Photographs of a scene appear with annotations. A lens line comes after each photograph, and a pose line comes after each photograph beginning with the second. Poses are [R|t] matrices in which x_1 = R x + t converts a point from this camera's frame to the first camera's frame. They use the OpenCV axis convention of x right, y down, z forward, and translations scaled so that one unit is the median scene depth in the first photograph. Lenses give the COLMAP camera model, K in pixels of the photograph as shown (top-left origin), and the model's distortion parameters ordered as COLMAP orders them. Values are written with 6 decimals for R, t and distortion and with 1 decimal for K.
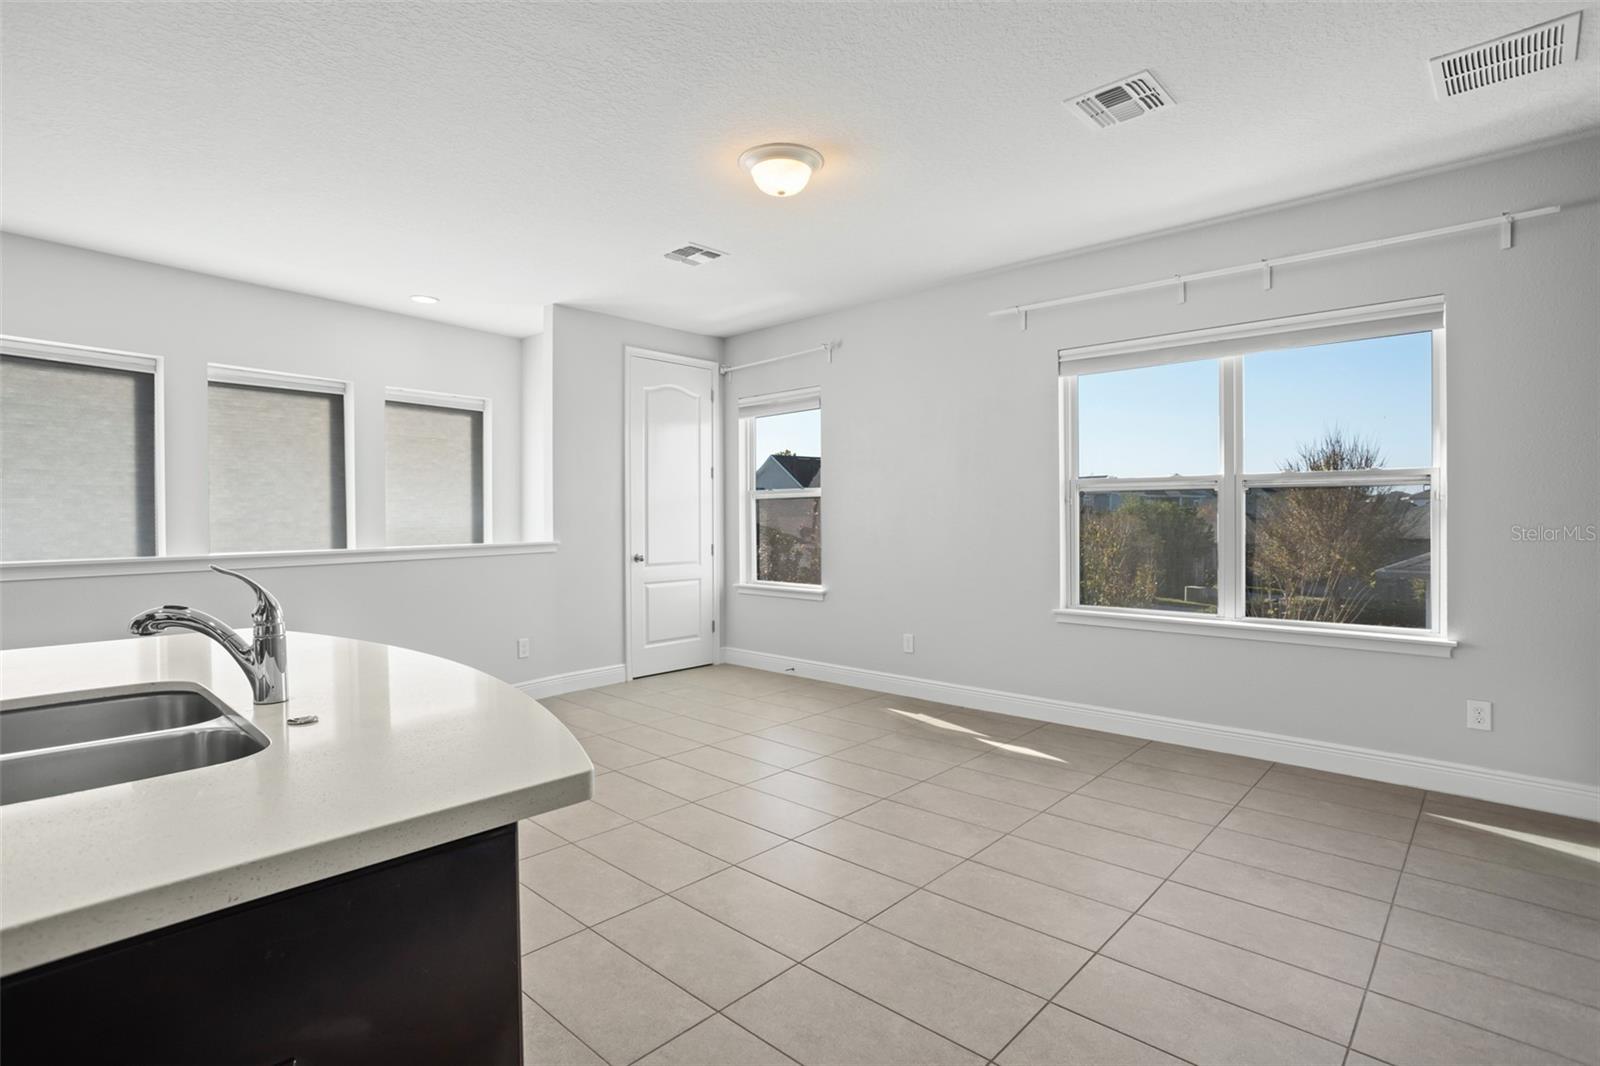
lens RADIAL K [[786.1, 0, 790.3], [0, 786.1, 524.6], [0, 0, 1]] dist [-0.051842, 0.020152]
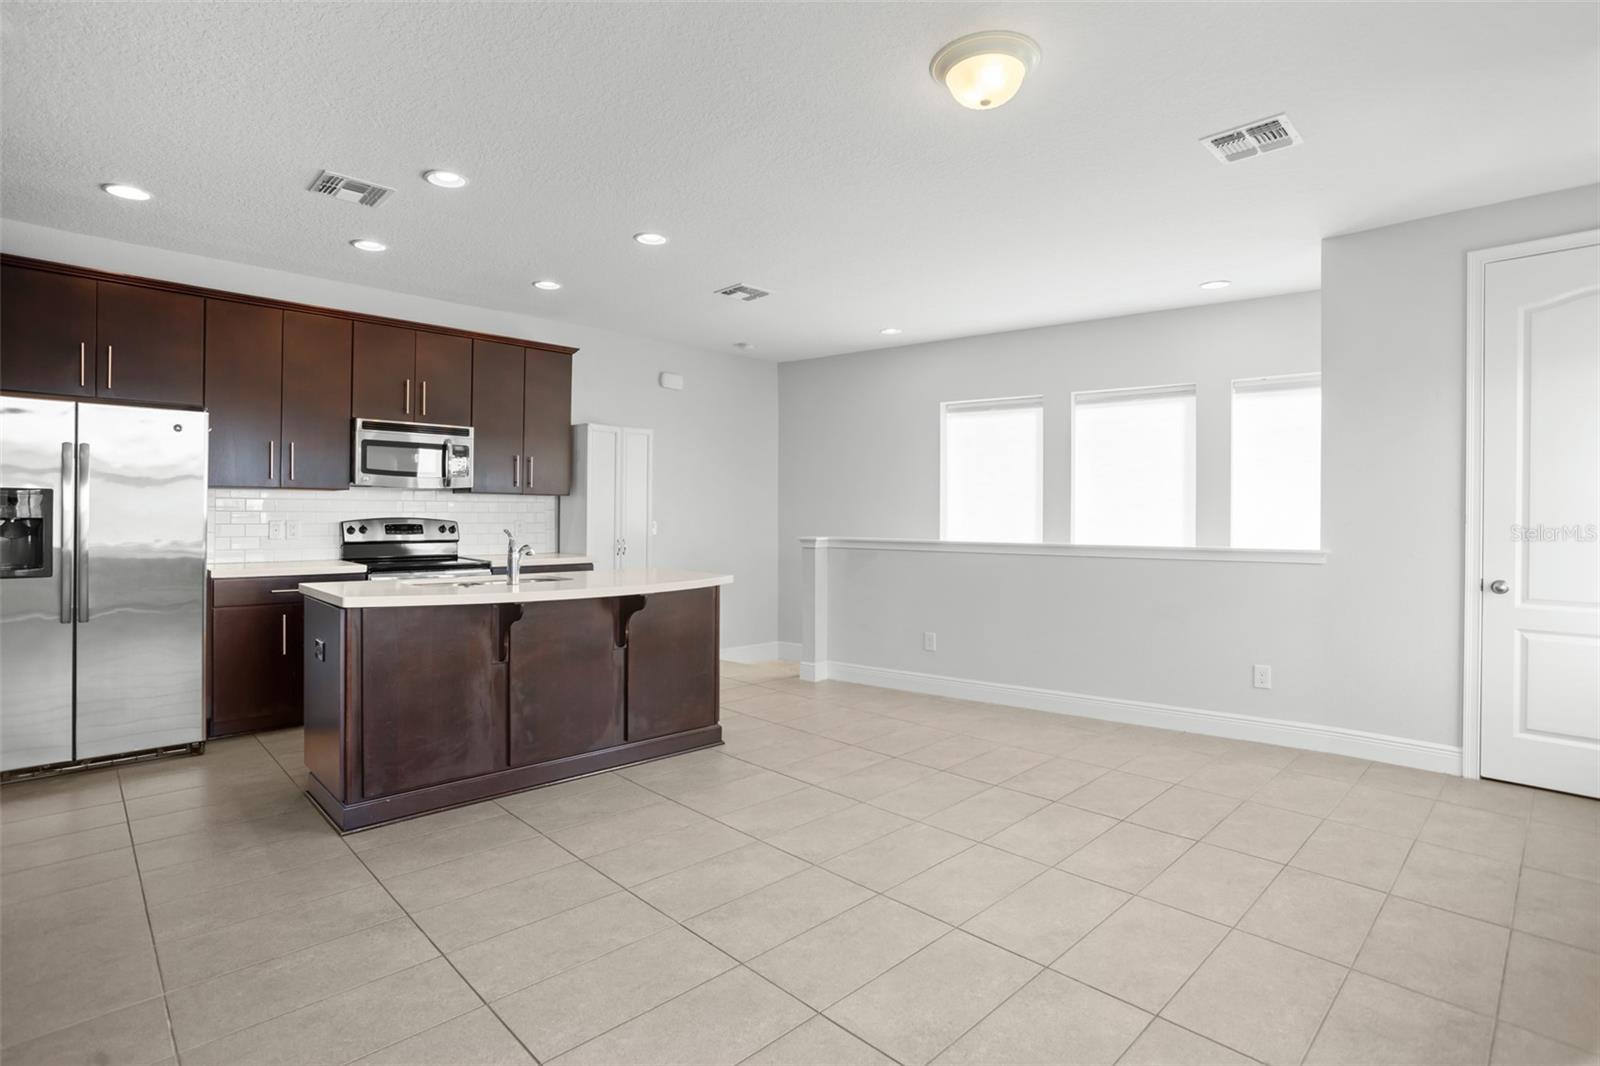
lens RADIAL K [[786.1, 0, 798.7], [0, 786.1, 519.4], [0, 0, 1]] dist [-0.051842, 0.020152]
pose [[-0.045219, 0.013134, -0.998891, 0.471307], [-0.017767, 0.999745, 0.013949, -0.009861], [0.998819, 0.018379, -0.044974, 0.520275]]
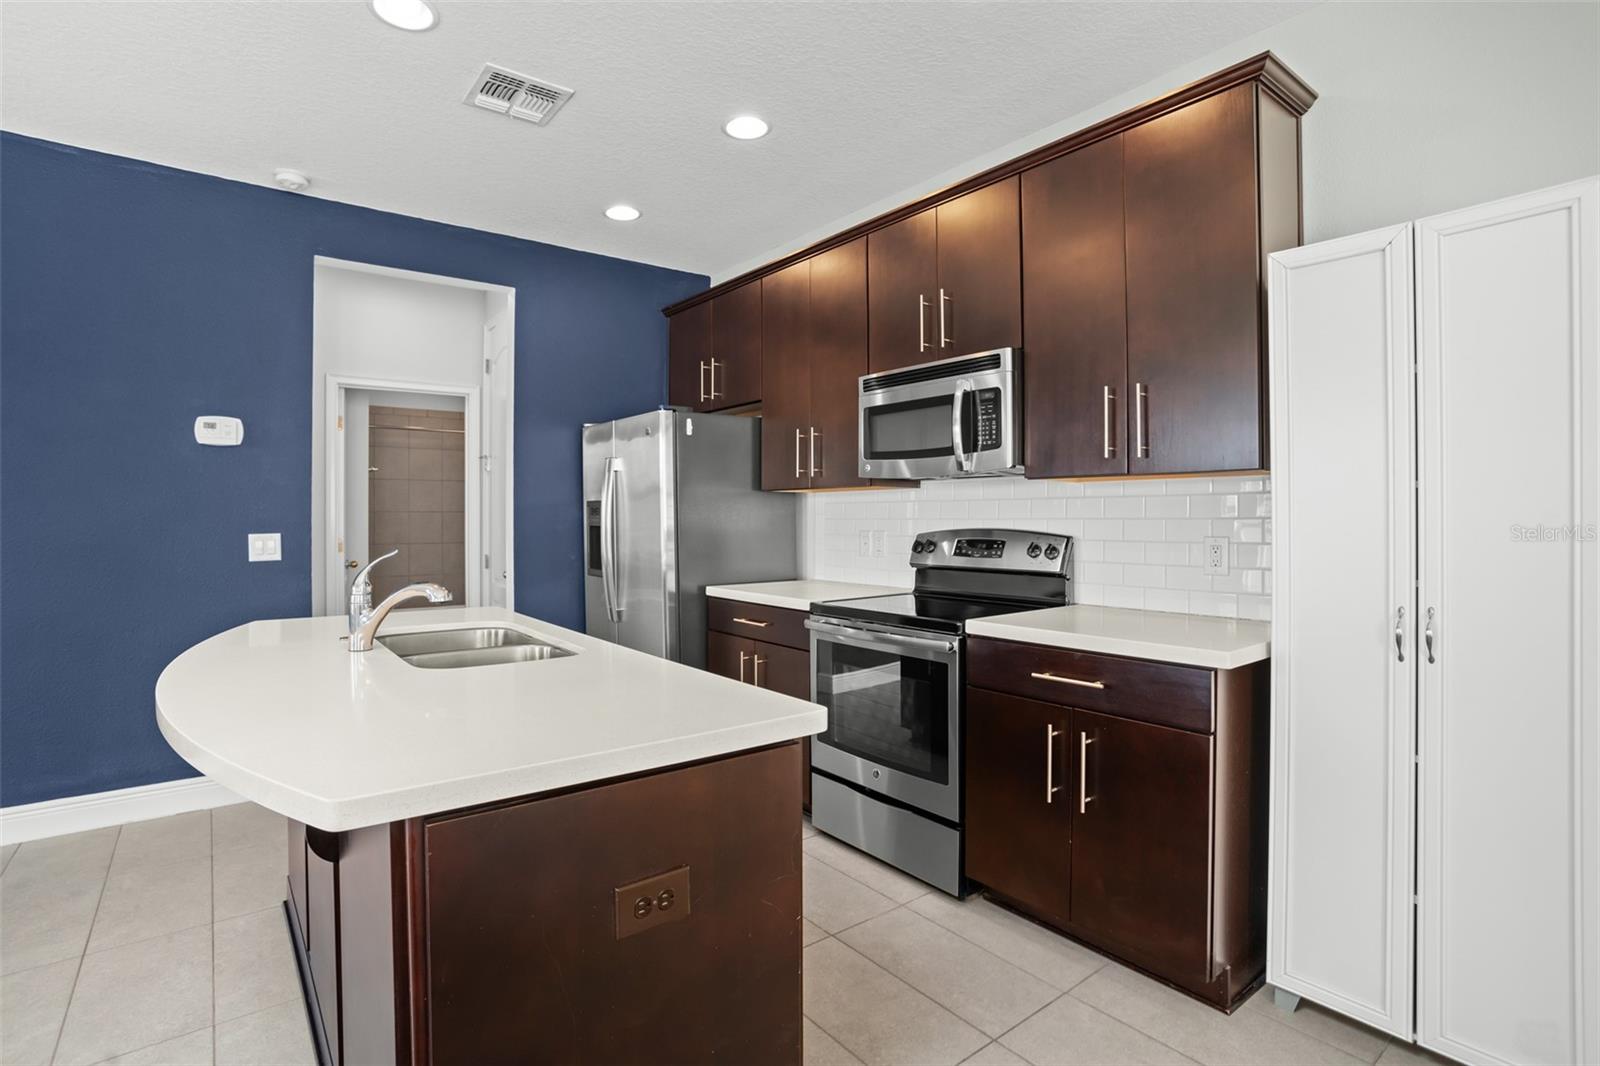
lens RADIAL K [[786.1, 0, 806.2], [0, 786.1, 524.6], [0, 0, 1]] dist [-0.051842, 0.020152]
pose [[-0.987616, 0.008234, 0.156676, -0.437005], [0.010967, 0.999802, 0.016589, -0.003270], [-0.156509, 0.018102, -0.987511, 0.568620]]
